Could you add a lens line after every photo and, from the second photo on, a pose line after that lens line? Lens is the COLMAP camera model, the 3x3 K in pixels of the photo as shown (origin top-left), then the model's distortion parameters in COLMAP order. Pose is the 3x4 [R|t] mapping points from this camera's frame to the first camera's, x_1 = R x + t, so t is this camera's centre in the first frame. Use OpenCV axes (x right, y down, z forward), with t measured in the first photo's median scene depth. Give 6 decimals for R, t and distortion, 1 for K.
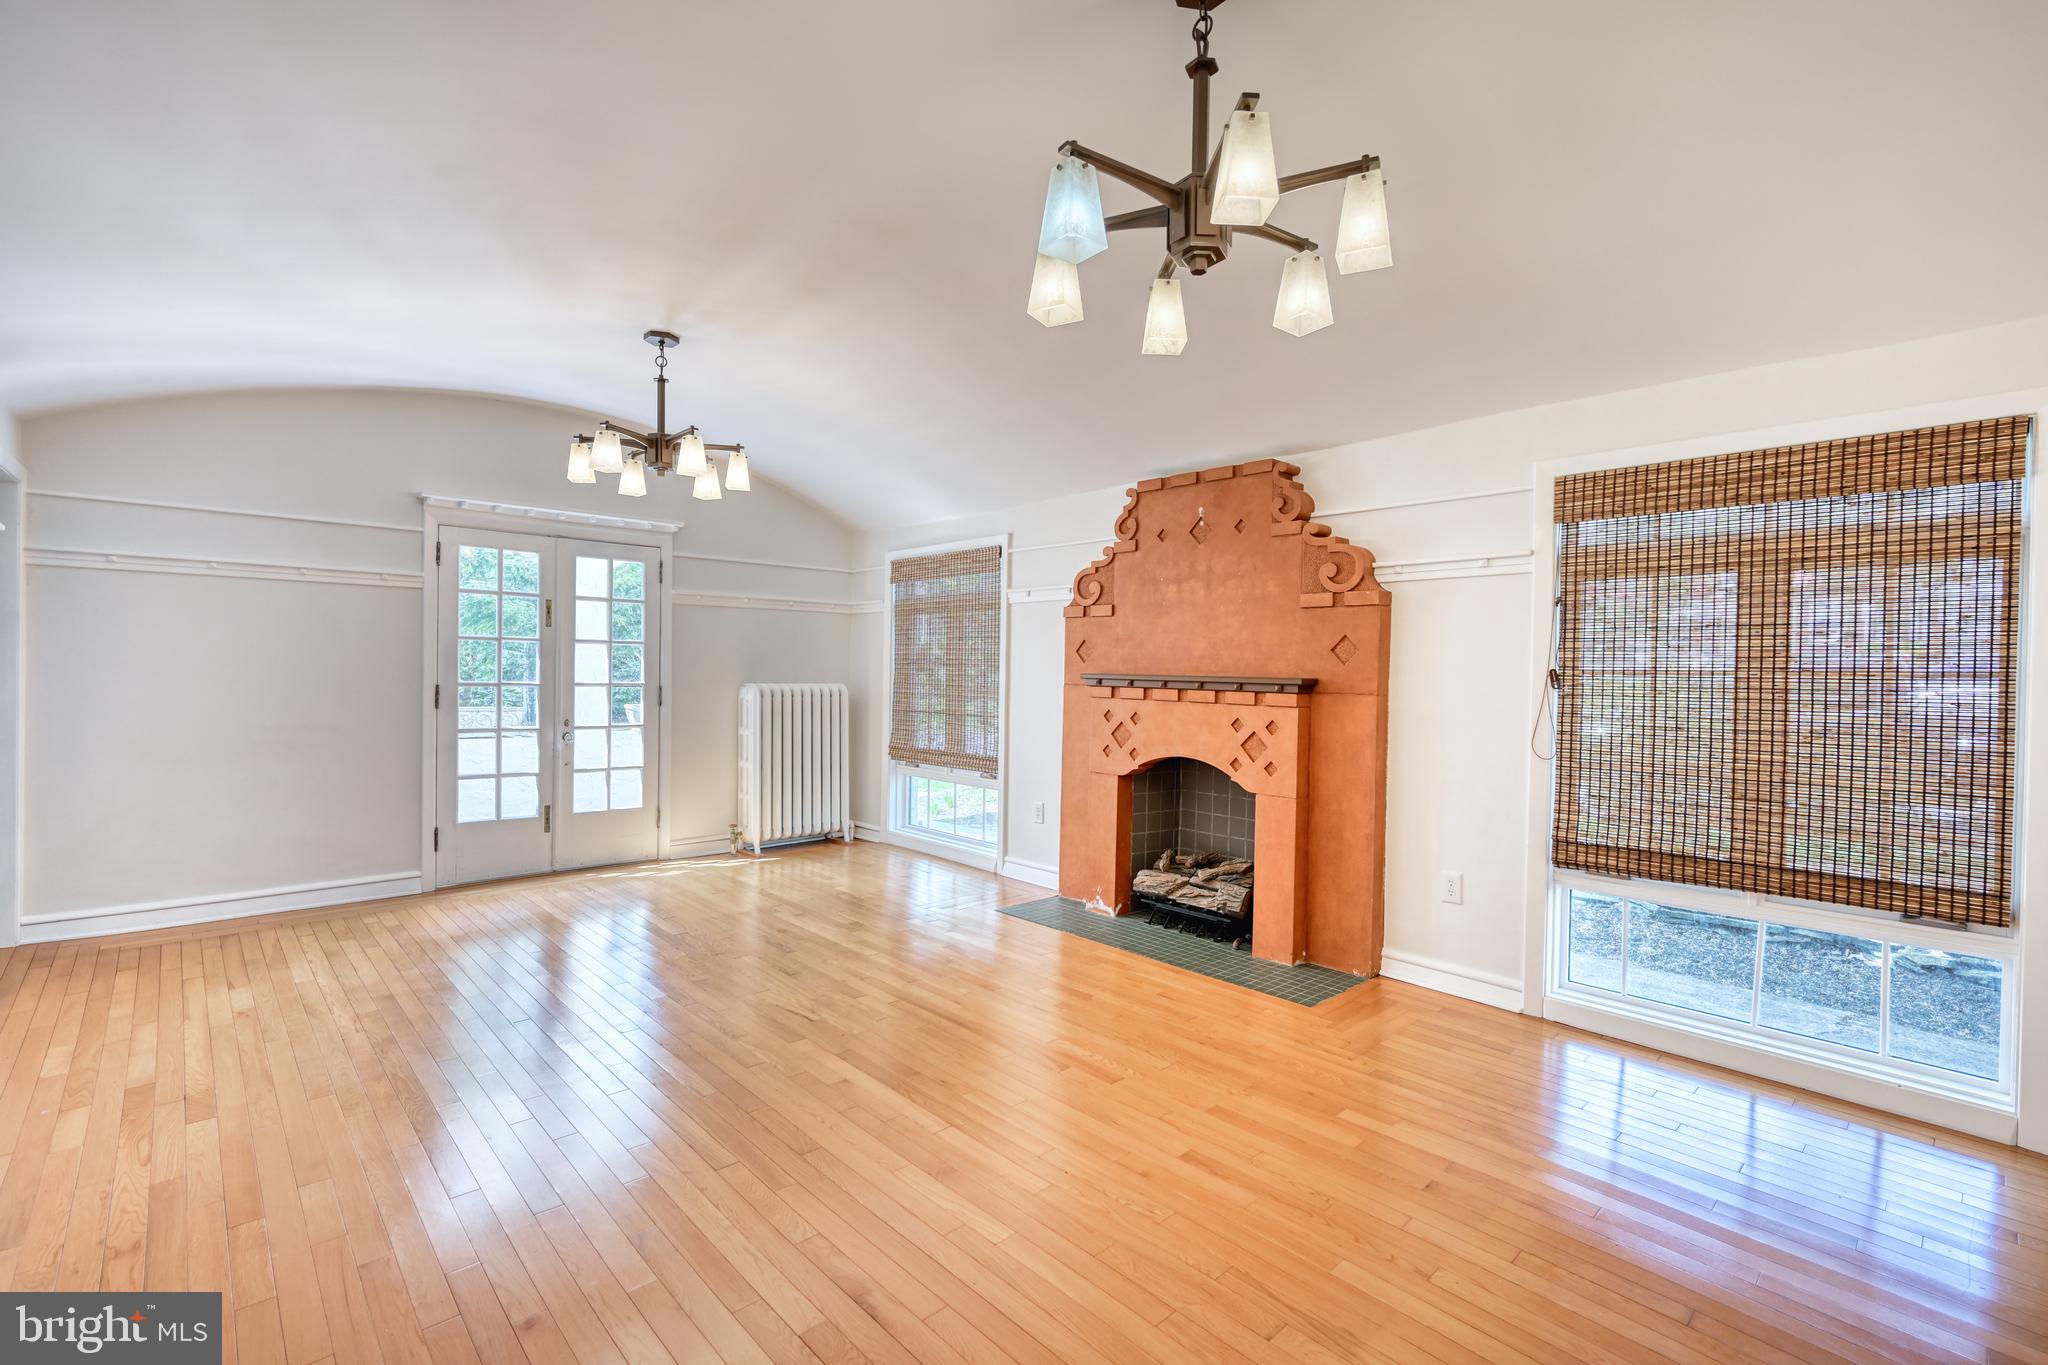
lens RADIAL K [[904.7, 0, 1029.3], [0, 904.7, 683.9], [0, 0, 1]] dist [0.001457, 0.000703]
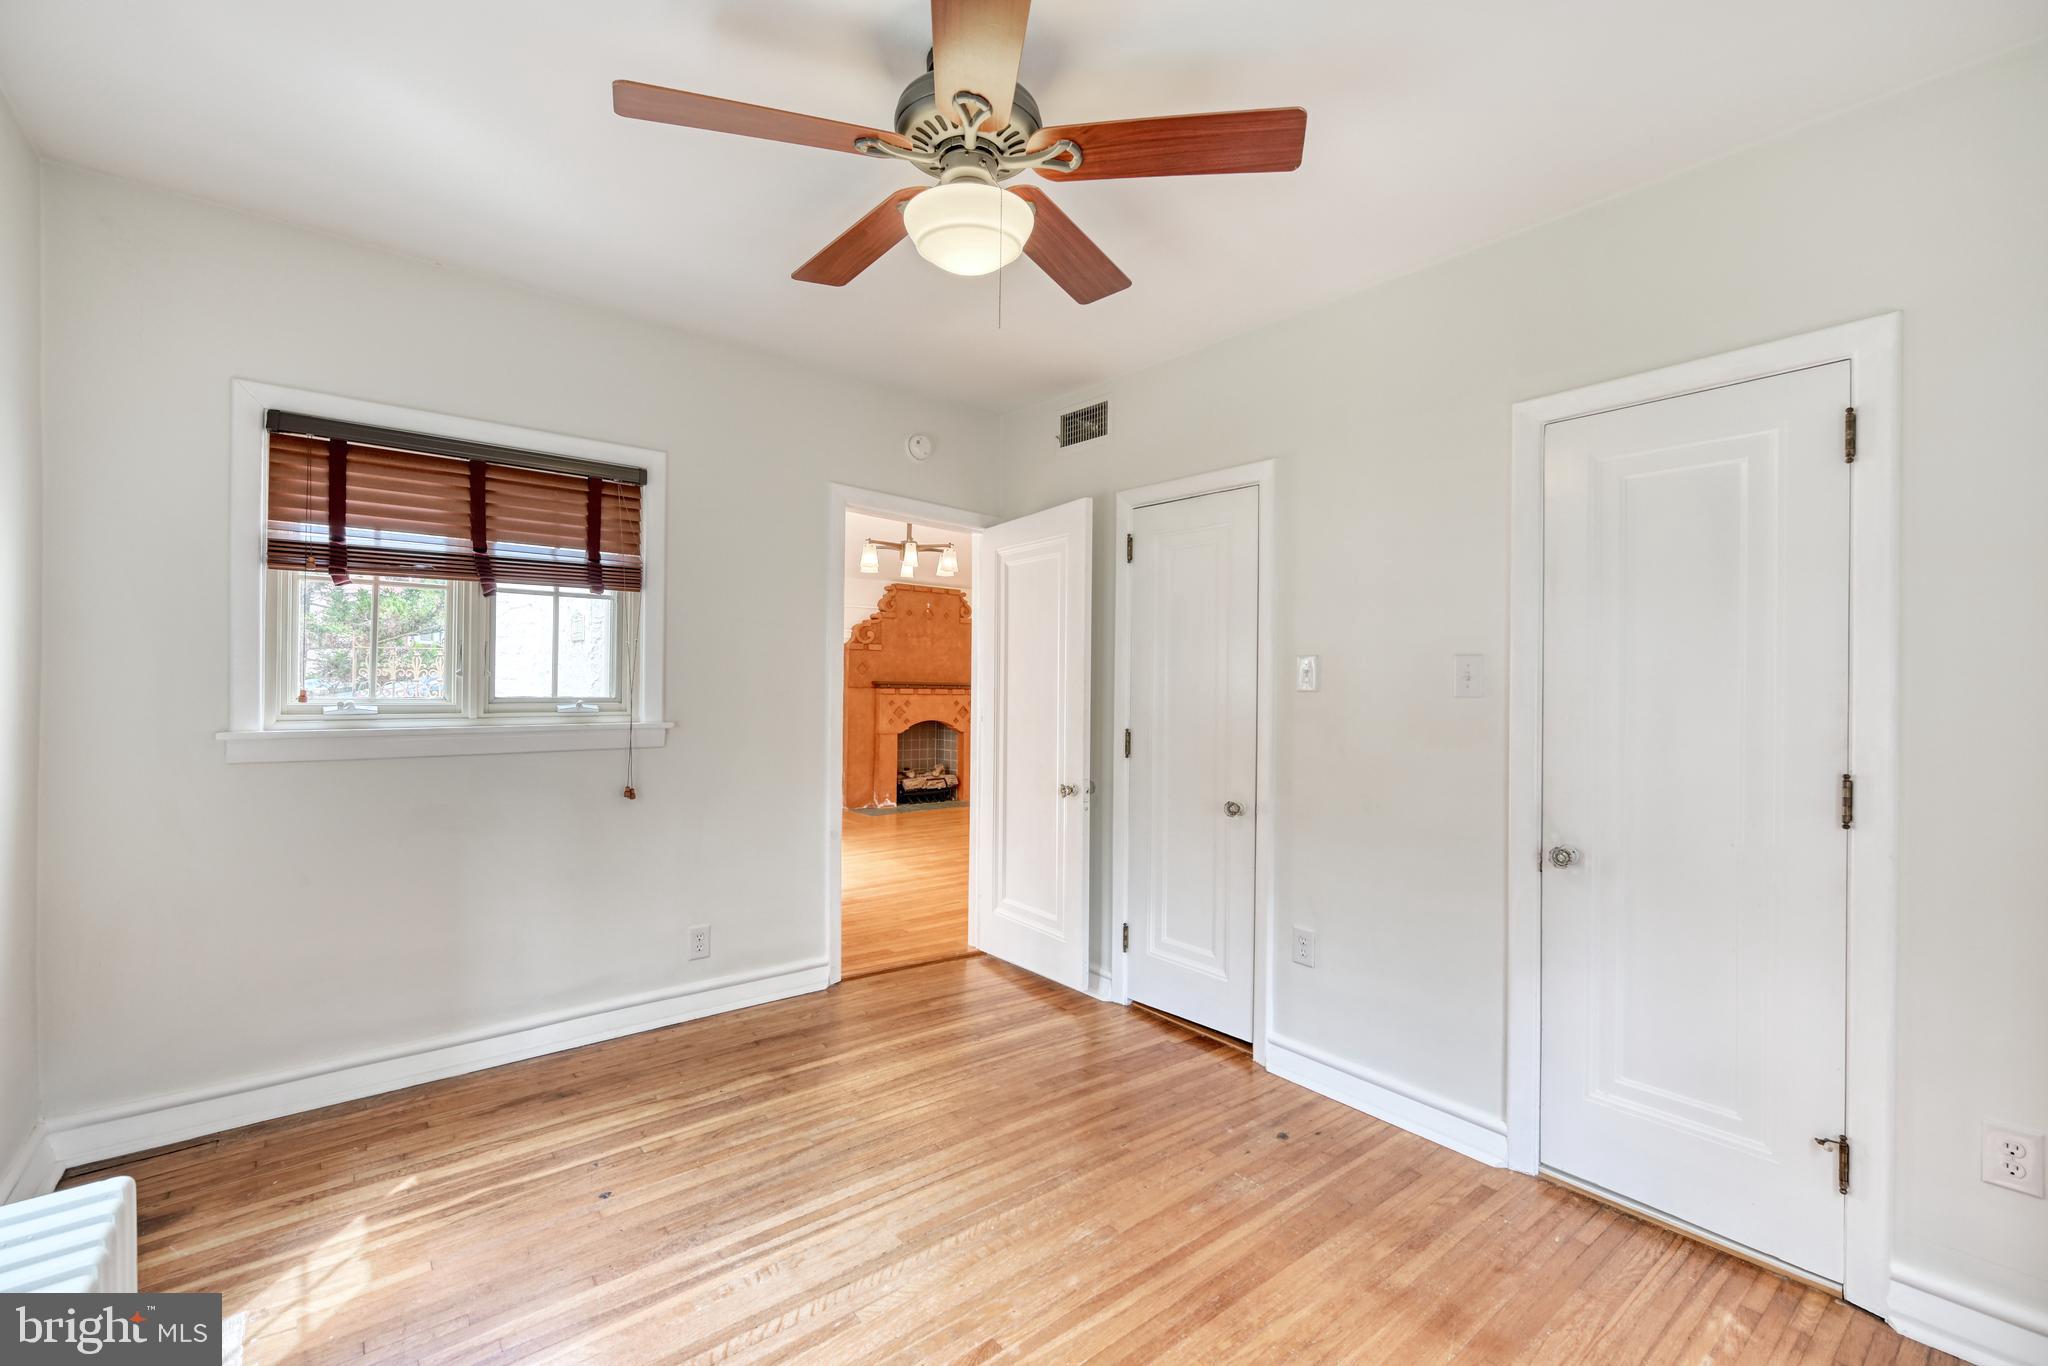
lens RADIAL K [[874.4, 0, 1018.2], [0, 874.4, 679.6], [0, 0, 1]] dist [-0.000040, -0.000174]
pose [[0.075818, -0.009553, 0.997076, -2.032427], [0.002625, 0.999953, 0.009381, -0.037318], [-0.997118, 0.001906, 0.075840, 0.690411]]
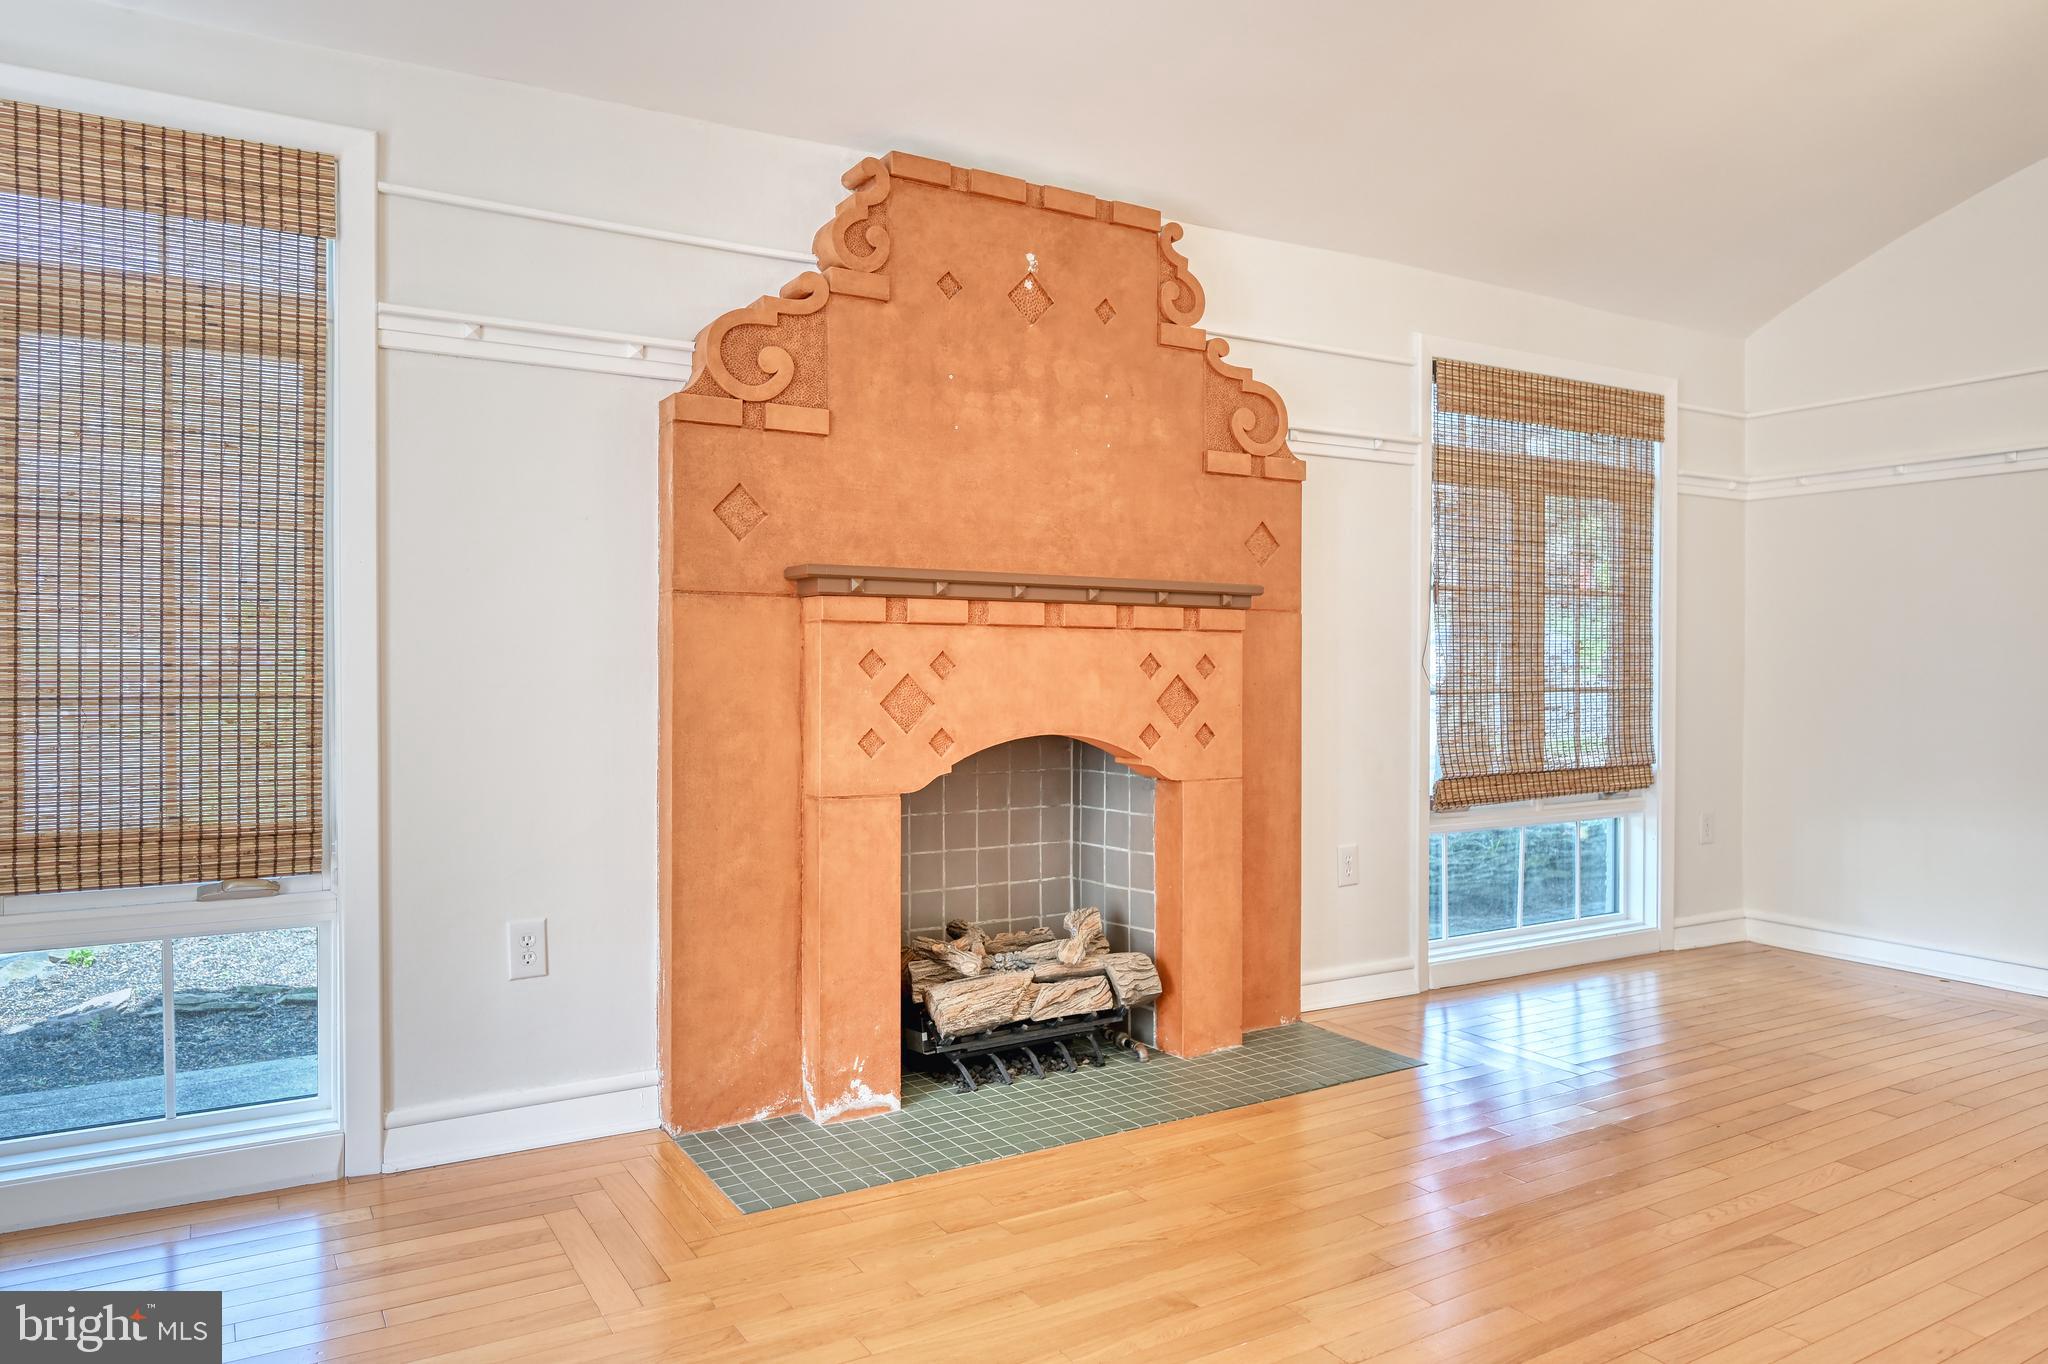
lens RADIAL K [[1348.9, 0, 1026.3], [0, 1348.9, 684.2], [0, 0, 1]] dist [-0.005915, 0.000274]
pose [[0.213724, -0.028521, 0.976478, -0.625495], [0.016861, 0.999533, 0.025504, 0.035083], [-0.976748, 0.011014, 0.214105, 0.917899]]
